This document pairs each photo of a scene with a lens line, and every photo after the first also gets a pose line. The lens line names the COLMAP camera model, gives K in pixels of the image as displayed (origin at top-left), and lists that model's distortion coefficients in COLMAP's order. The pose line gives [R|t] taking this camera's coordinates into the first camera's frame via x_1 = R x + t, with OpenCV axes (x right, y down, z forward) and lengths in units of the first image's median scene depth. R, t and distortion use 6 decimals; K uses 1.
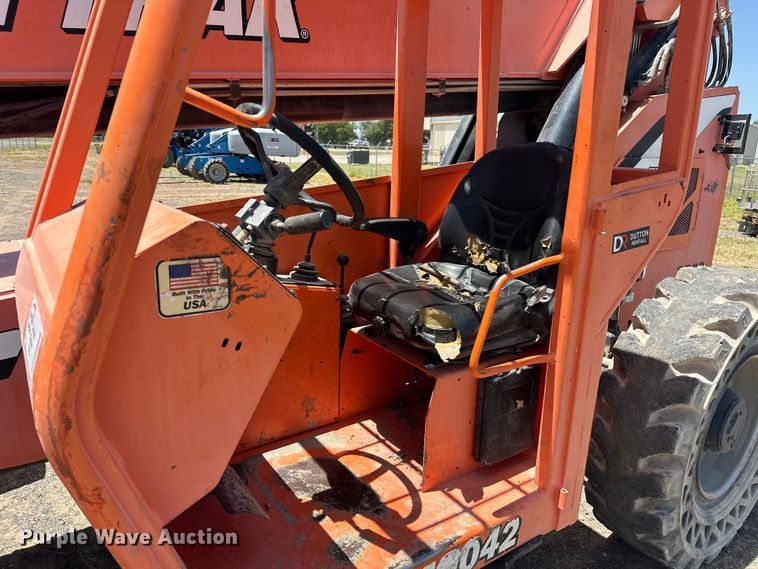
lens RADIAL K [[528.7, 0, 379.0], [0, 528.7, 284.5], [0, 0, 1]] dist [-0.006350, -0.006496]
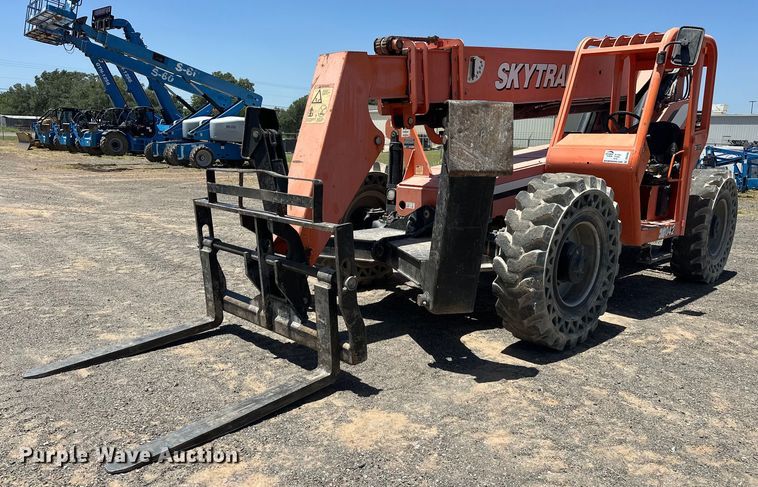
lens RADIAL K [[585.3, 0, 378.4], [0, 585.3, 256.2], [0, 0, 1]] dist [-0.000677, 0.000179]
pose [[0.985959, -0.036853, 0.162873, -0.163215], [0.045540, 0.997714, -0.049928, 0.052495], [-0.160661, 0.056644, 0.985383, -0.177257]]
